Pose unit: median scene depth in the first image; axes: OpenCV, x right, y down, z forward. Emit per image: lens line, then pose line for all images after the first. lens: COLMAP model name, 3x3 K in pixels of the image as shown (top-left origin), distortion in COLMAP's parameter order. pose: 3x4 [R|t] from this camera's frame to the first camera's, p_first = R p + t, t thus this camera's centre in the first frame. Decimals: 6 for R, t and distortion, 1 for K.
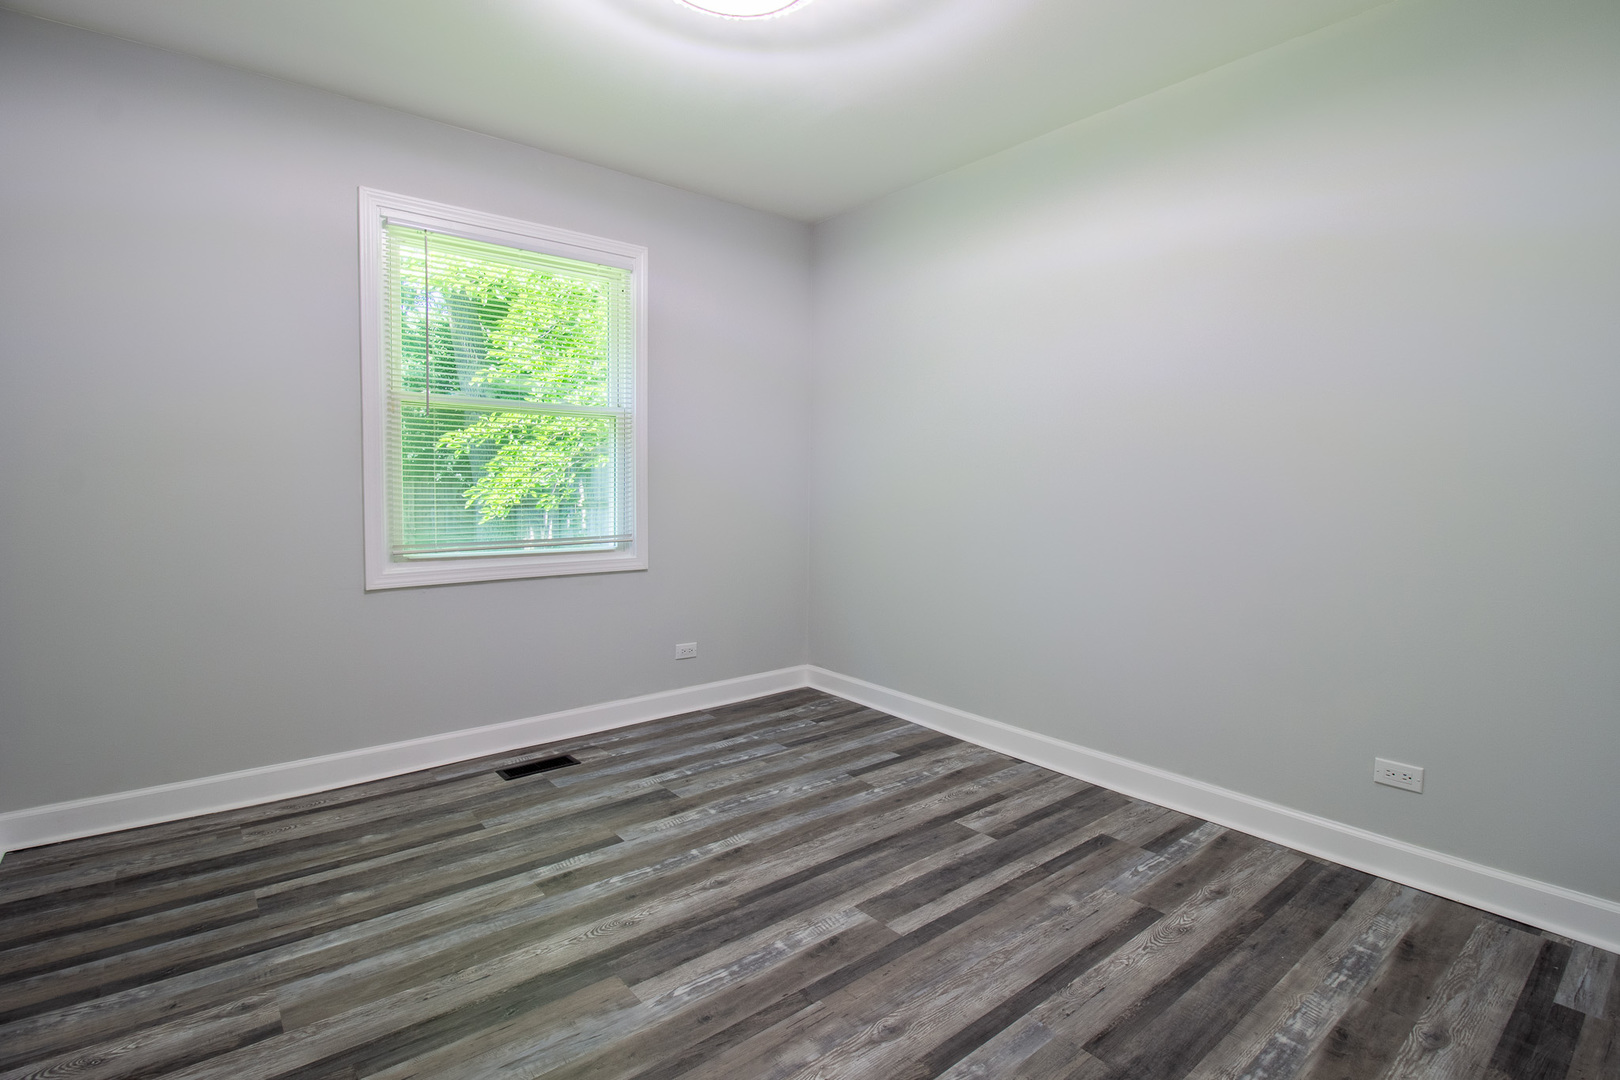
lens RADIAL K [[768.4, 0, 814.3], [0, 768.4, 537.1], [0, 0, 1]] dist [-0.002496, -0.010015]
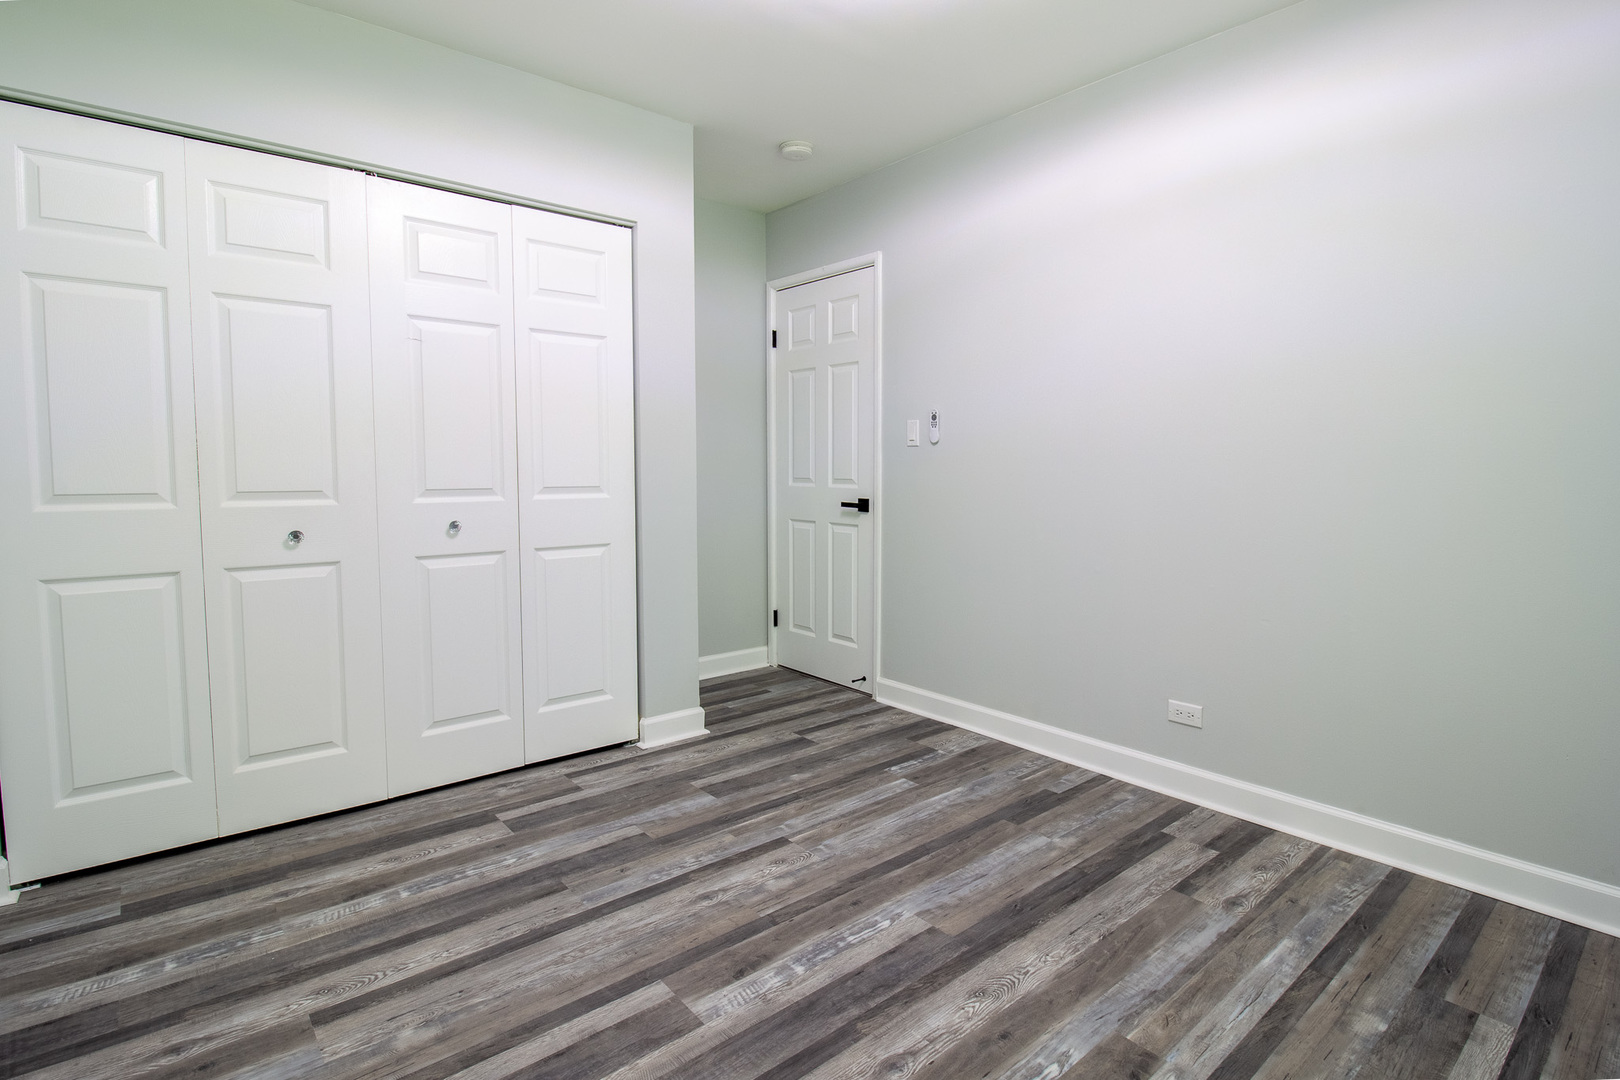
lens RADIAL K [[805.2, 0, 814.2], [0, 805.2, 523.7], [0, 0, 1]] dist [-0.010105, -0.006469]
pose [[-0.999890, -0.009734, -0.011158, -0.043451], [-0.011200, 0.990093, 0.139967, -0.122530], [0.009685, 0.140077, -0.990093, 1.718493]]
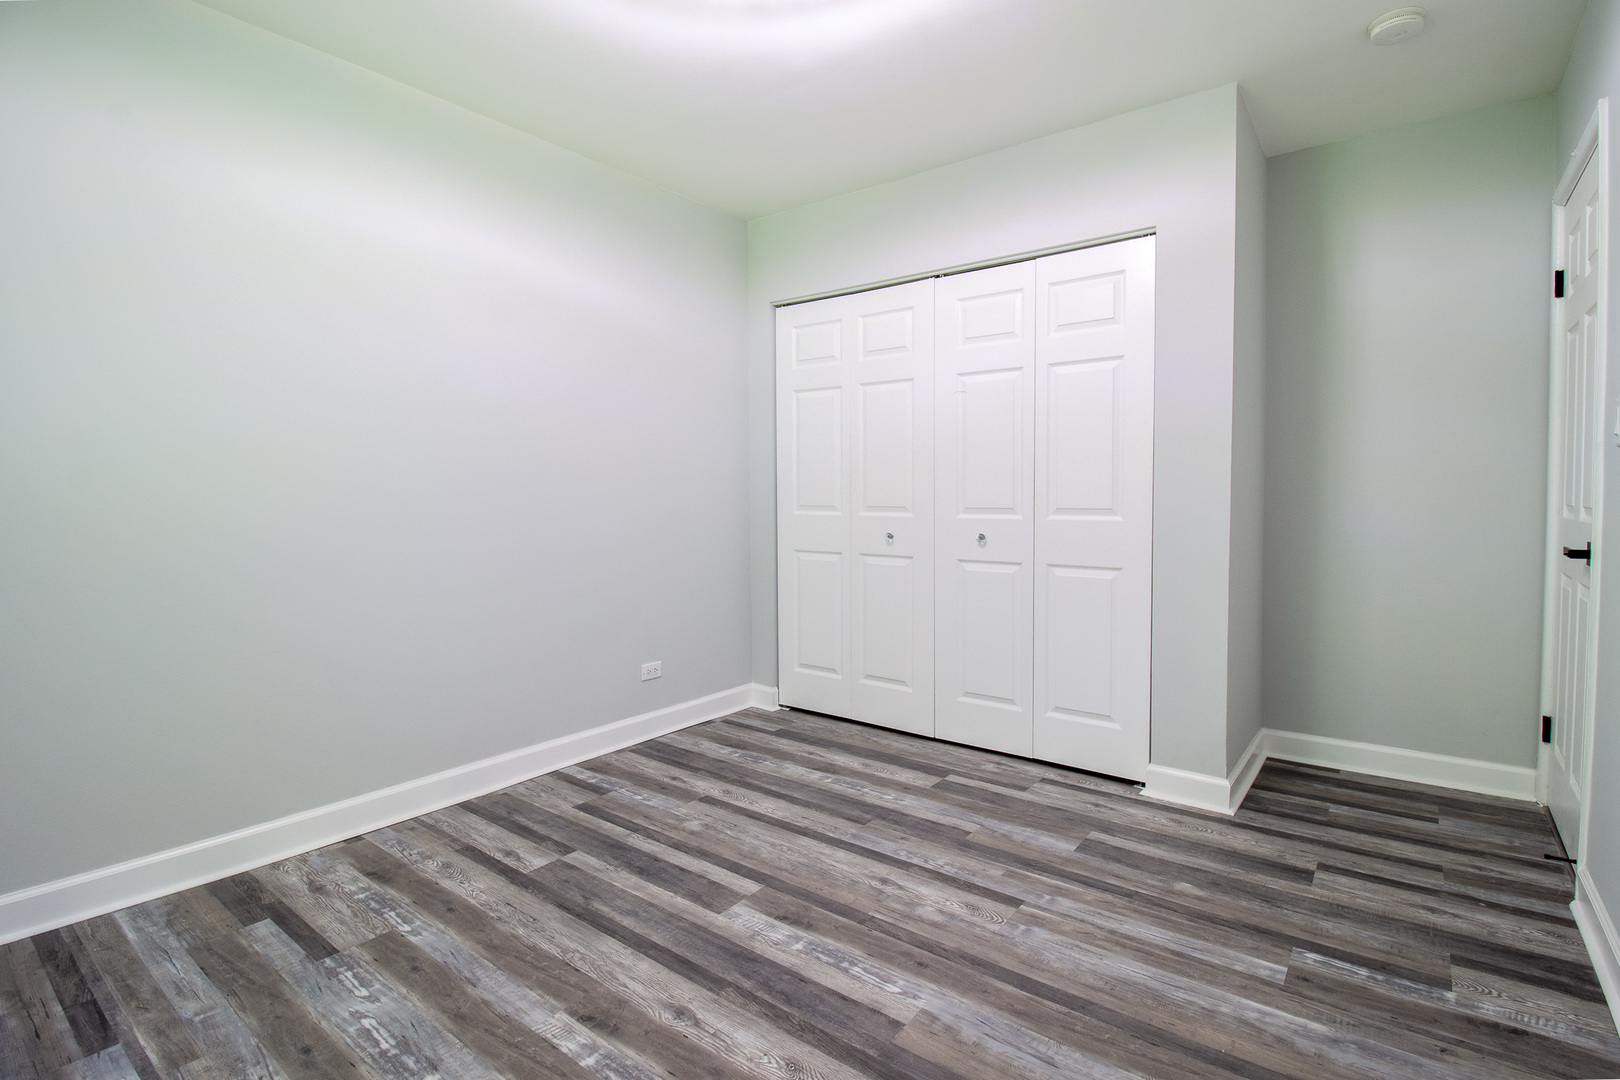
lens RADIAL K [[768.4, 0, 822.0], [0, 768.4, 525.1], [0, 0, 1]] dist [-0.002496, -0.010015]
pose [[-0.219777, -0.049895, 0.974273, -0.922593], [0.069716, 0.995334, 0.066700, -0.078763], [-0.973056, 0.082582, -0.215273, 1.043271]]
